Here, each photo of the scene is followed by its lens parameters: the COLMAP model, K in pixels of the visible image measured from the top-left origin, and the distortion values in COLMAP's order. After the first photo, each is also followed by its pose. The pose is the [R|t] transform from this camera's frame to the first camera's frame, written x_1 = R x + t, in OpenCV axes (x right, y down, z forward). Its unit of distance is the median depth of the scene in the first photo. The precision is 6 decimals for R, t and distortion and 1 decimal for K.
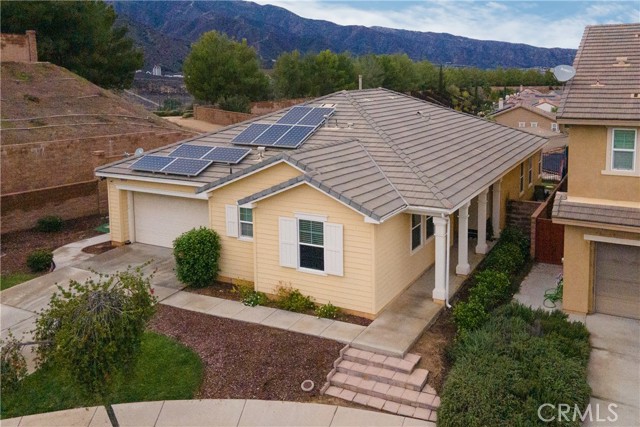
lens RADIAL K [[567.6, 0, 346.3], [0, 567.6, 137.0], [0, 0, 1]] dist [0.014637, 0.008319]
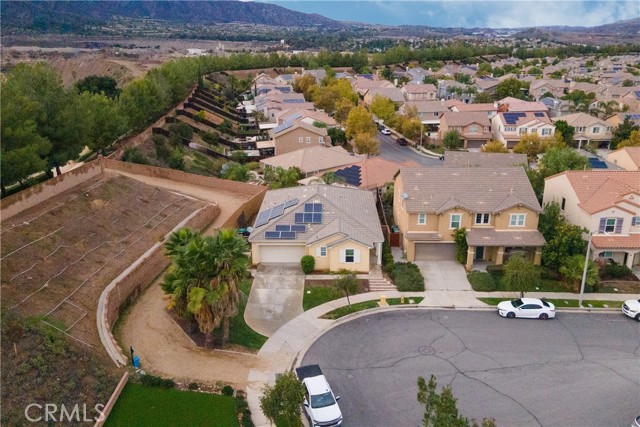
lens RADIAL K [[561.8, 0, 294.5], [0, 561.8, 221.4], [0, 0, 1]] dist [0.013445, 0.010575]
pose [[0.909537, -0.148113, 0.388336, -1.636956], [0.057009, 0.969974, 0.236431, -0.835045], [-0.411695, -0.192904, 0.890671, -1.872742]]
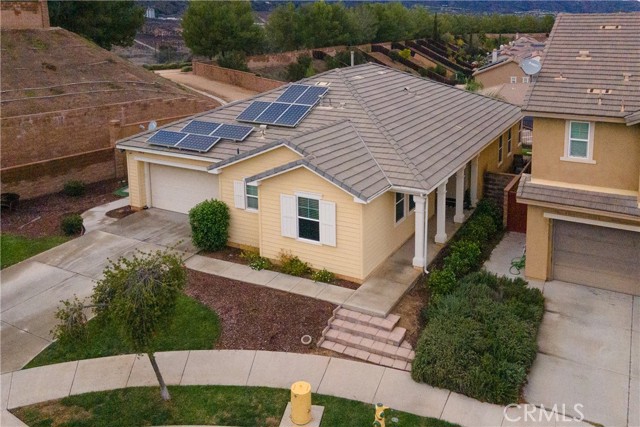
lens RADIAL K [[572.0, 0, 321.7], [0, 572.0, 94.8], [0, 0, 1]] dist [0.010339, 0.011066]
pose [[0.999449, 0.000110, -0.033192, 0.004389], [0.000689, 0.999711, 0.024045, -0.089218], [0.033185, -0.024055, 0.999160, -0.161019]]
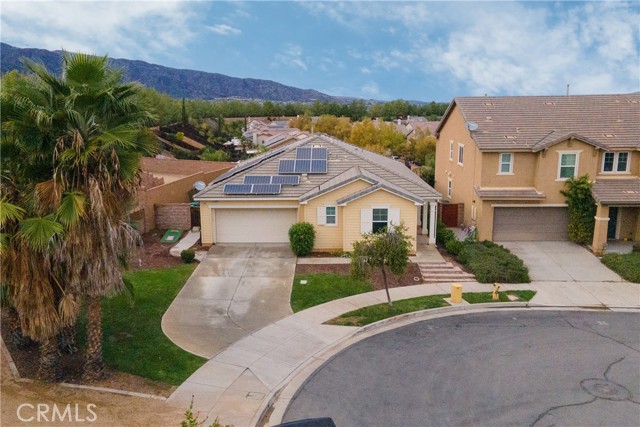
lens RADIAL K [[561.8, 0, 294.5], [0, 561.8, 221.4], [0, 0, 1]] dist [0.013445, 0.010575]
pose [[0.907045, -0.092754, 0.410691, -1.046817], [0.052703, 0.992773, 0.107817, -0.027722], [-0.417723, -0.076150, 0.905378, -0.563427]]
